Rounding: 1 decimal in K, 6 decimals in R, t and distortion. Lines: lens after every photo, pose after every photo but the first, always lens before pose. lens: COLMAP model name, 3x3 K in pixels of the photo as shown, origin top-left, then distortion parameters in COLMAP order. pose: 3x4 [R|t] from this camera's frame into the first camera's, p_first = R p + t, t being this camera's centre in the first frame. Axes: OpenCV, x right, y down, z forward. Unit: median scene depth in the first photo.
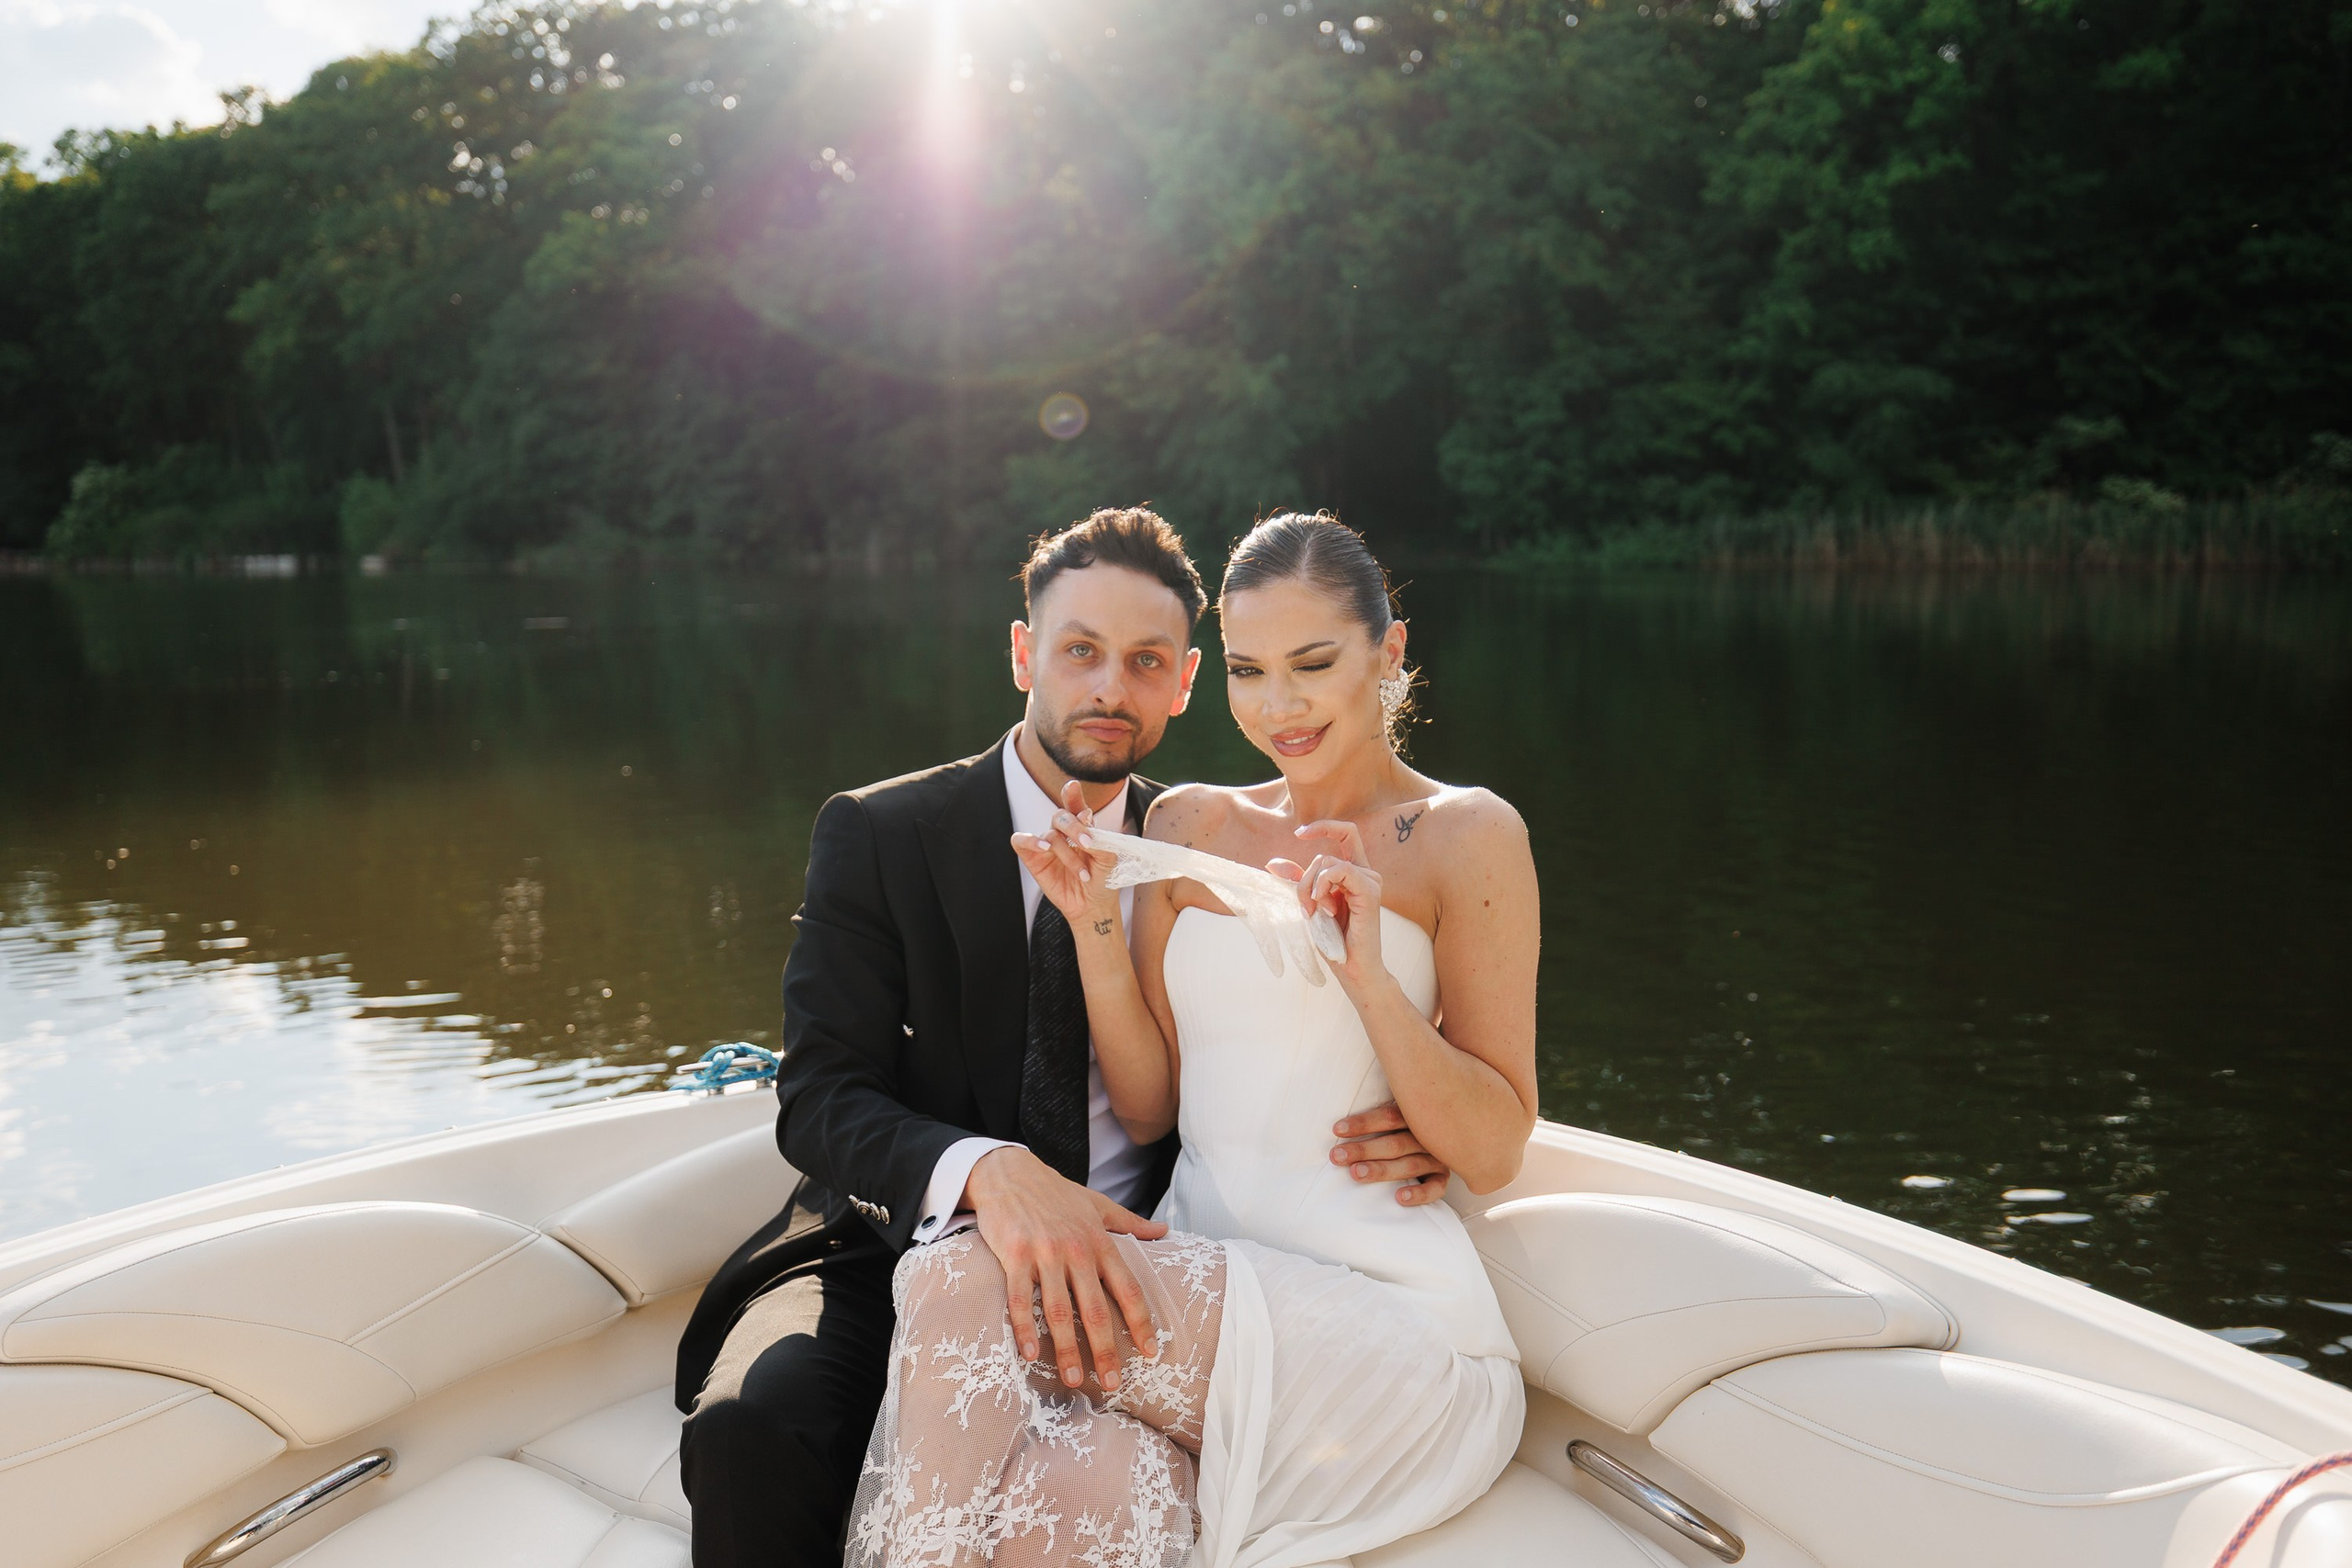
lens RADIAL K [[1953.0, 0, 1176.5], [0, 1953.0, 793.2], [0, 0, 1]] dist [0.010632, 0.002506]
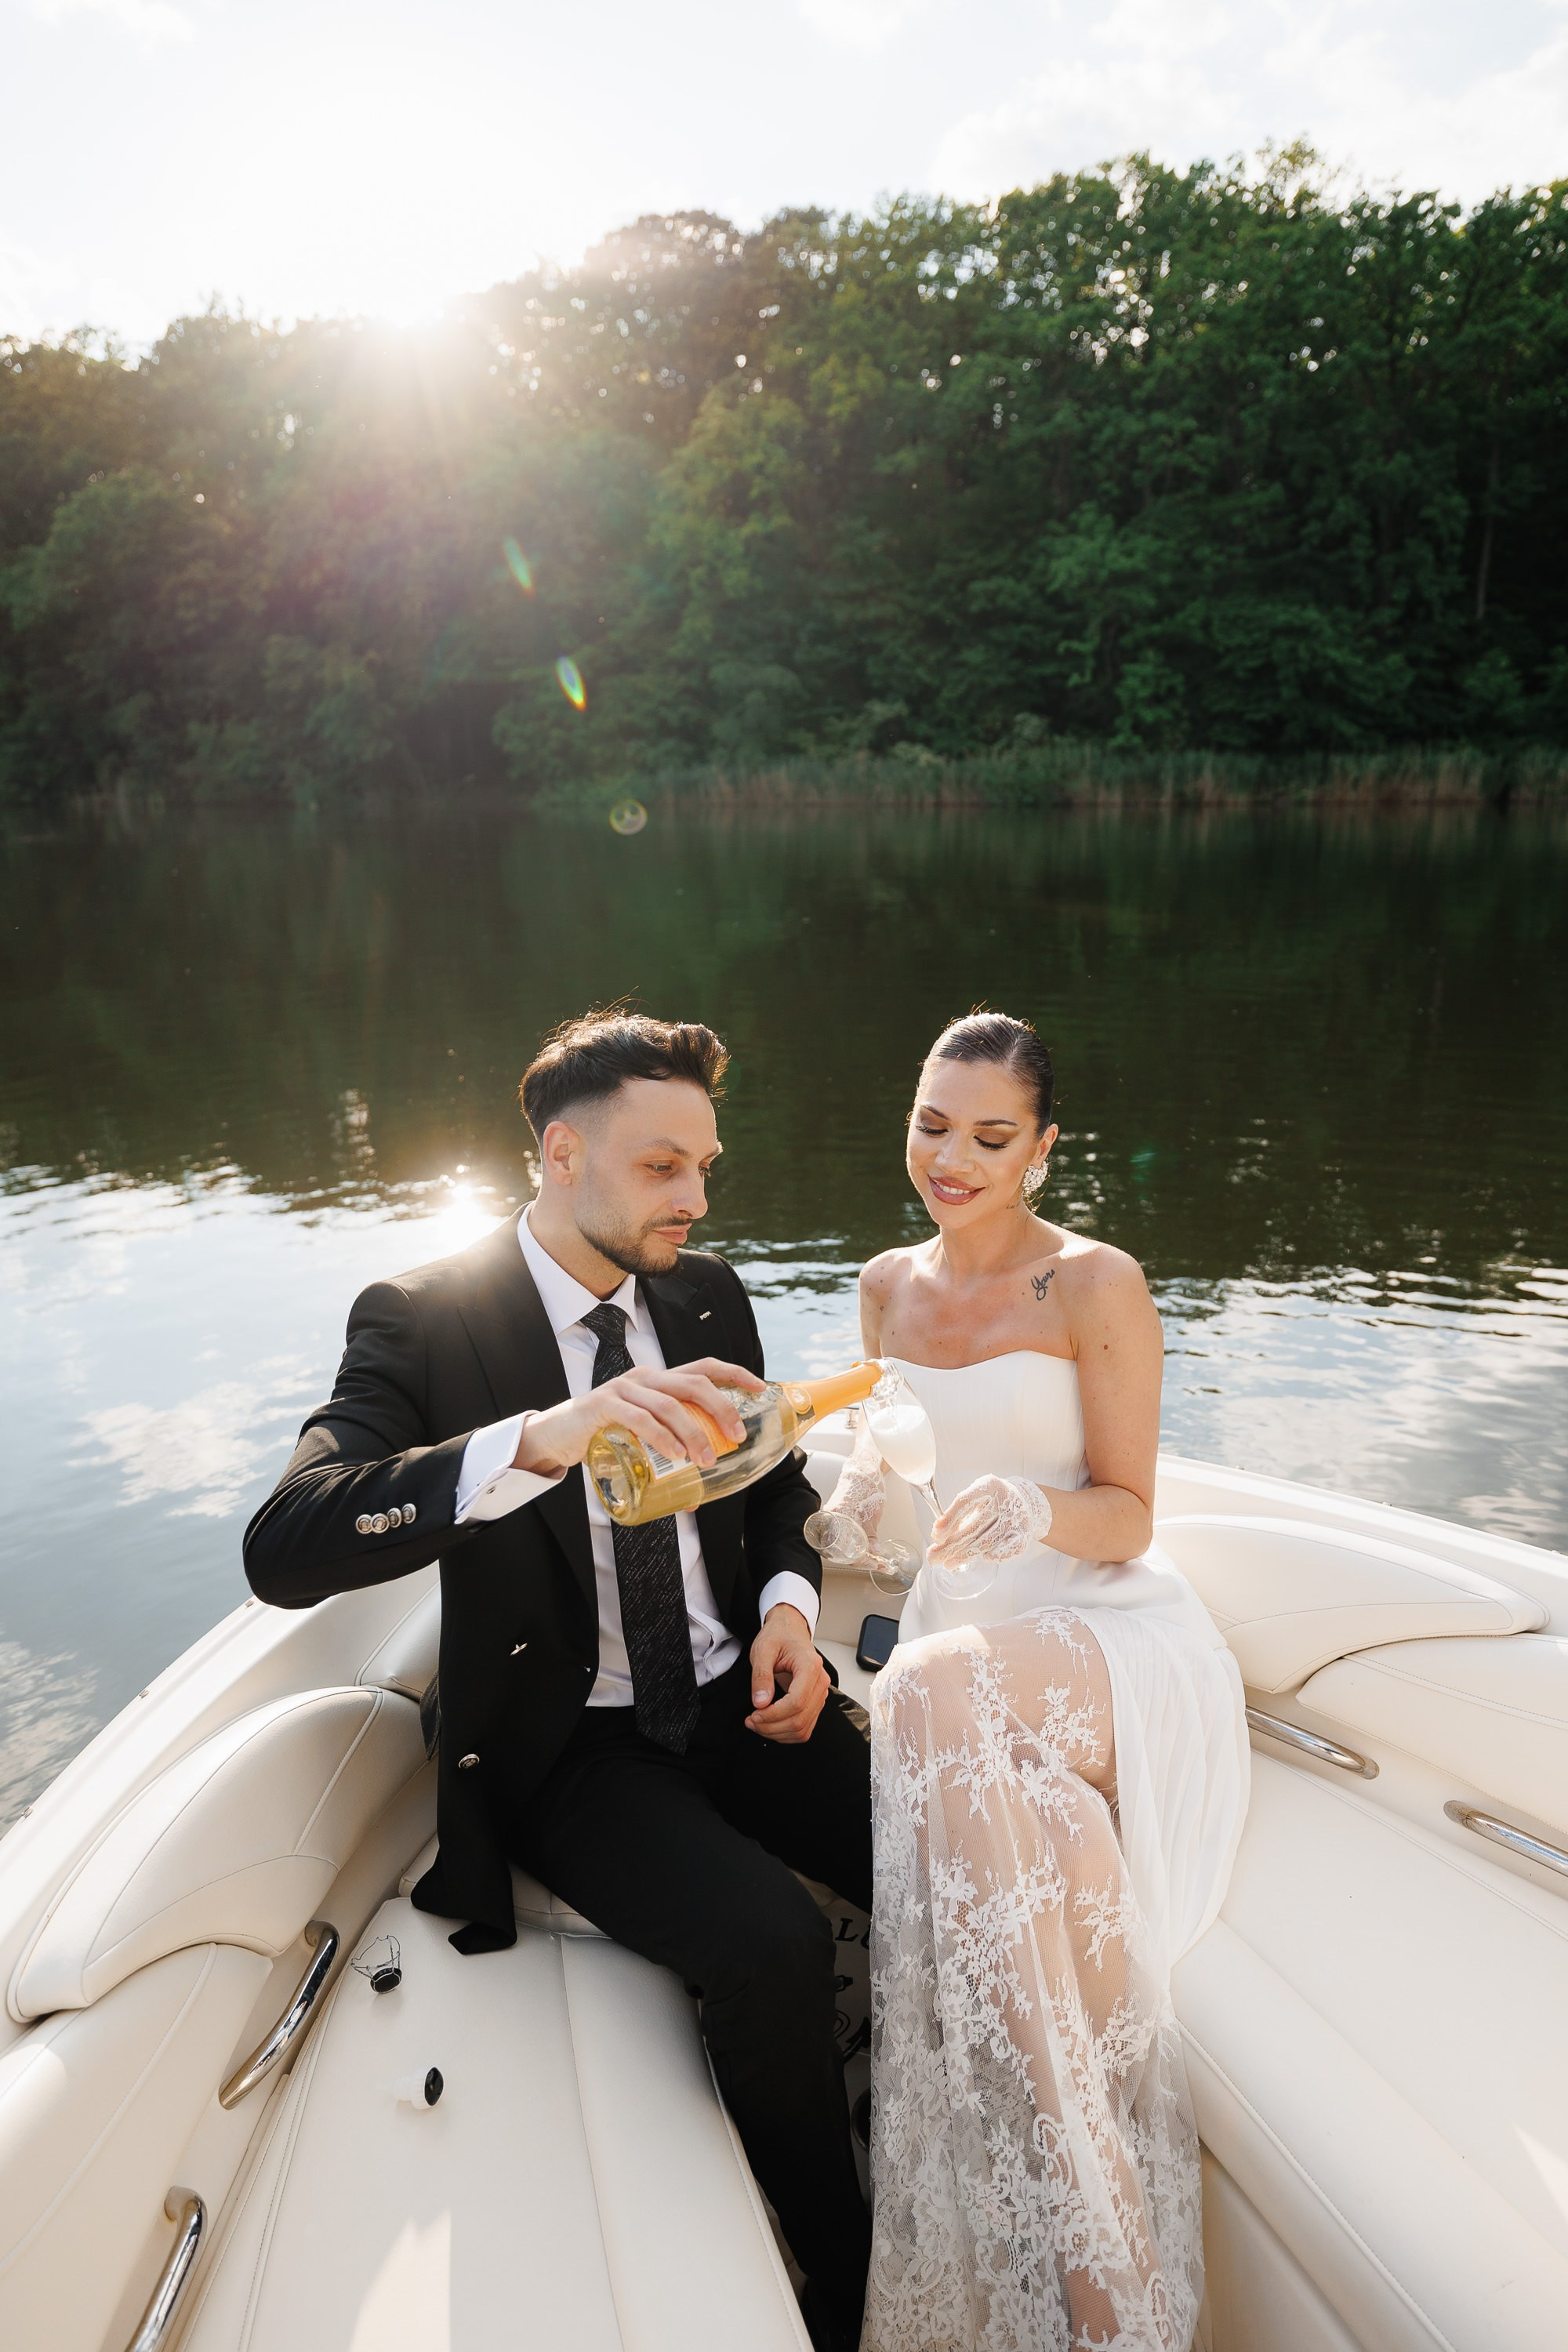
lens RADIAL K [[1481.9, 0, 789.0], [0, 1481.9, 1202.4], [0, 0, 1]] dist [0.004230, 0.001603]
pose [[0.992138, -0.034849, 0.120197, 0.235391], [0.016890, 0.988945, 0.147315, 0.019336], [-0.124002, -0.144126, 0.981759, -0.163497]]
